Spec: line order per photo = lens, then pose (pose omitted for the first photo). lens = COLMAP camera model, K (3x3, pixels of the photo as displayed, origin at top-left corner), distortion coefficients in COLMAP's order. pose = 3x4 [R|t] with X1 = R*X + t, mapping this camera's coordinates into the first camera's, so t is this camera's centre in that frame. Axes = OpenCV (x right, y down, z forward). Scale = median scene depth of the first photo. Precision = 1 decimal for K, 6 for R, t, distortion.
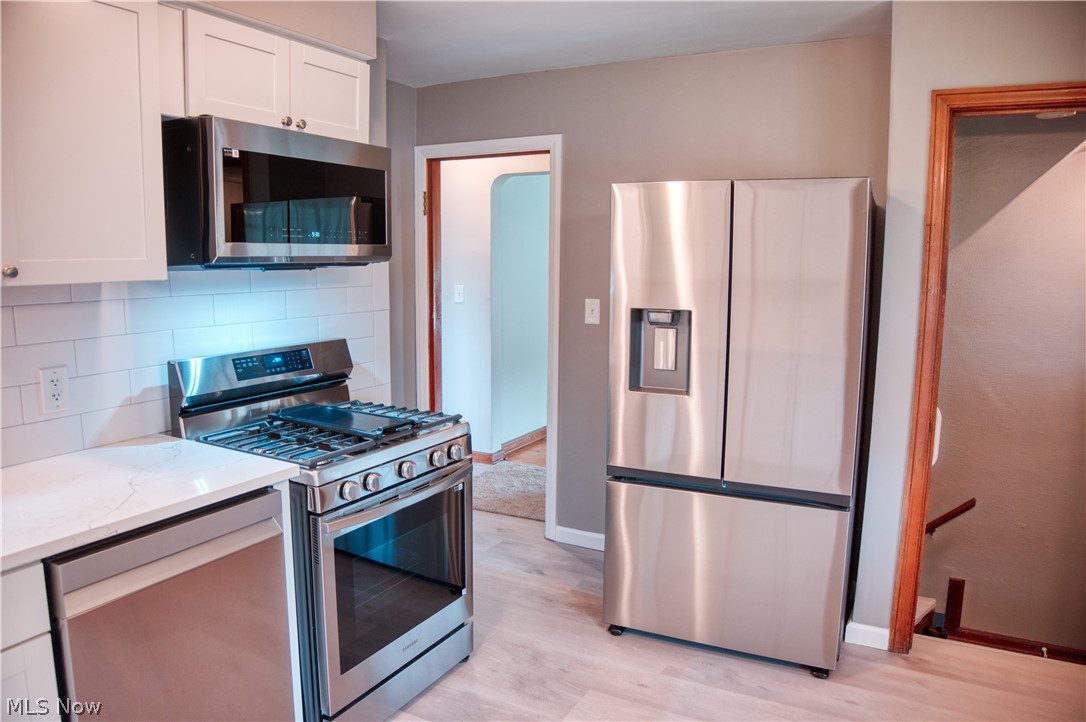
lens RADIAL K [[754.8, 0, 541.8], [0, 754.8, 375.3], [0, 0, 1]] dist [-0.154372, 0.075923]
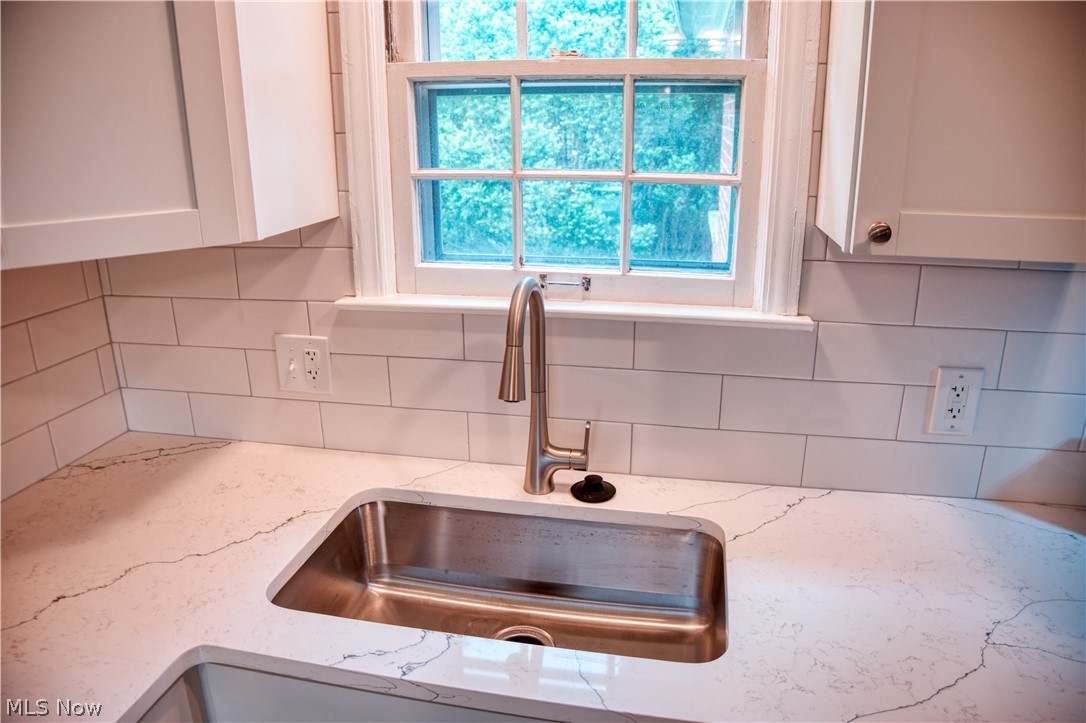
lens RADIAL K [[754.8, 0, 541.8], [0, 754.8, 375.8], [0, 0, 1]] dist [-0.154372, 0.075923]
pose [[0.285835, 0.296327, -0.911311, -0.186401], [-0.139478, 0.953726, 0.266370, -0.109300], [0.948074, 0.050970, 0.313940, 0.400436]]
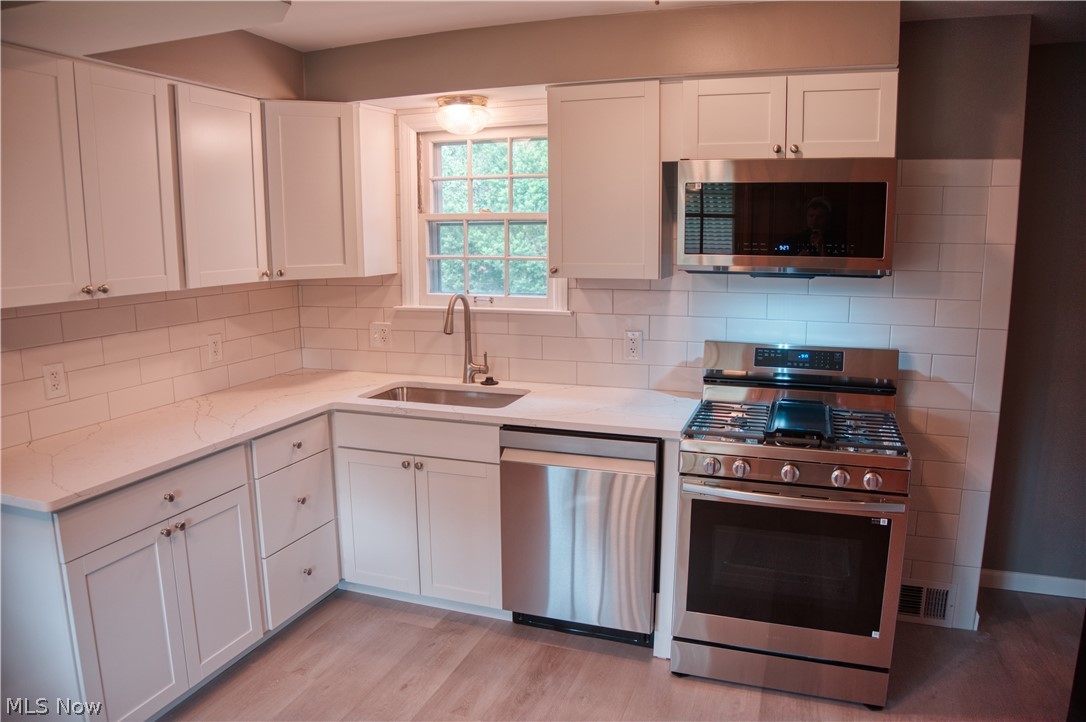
lens RADIAL K [[754.8, 0, 541.8], [0, 754.8, 375.3], [0, 0, 1]] dist [-0.154372, 0.075923]
pose [[0.146886, 0.171286, -0.974210, 0.788785], [-0.147393, 0.977687, 0.149675, -0.117446], [0.978110, 0.121607, 0.168855, 0.485878]]
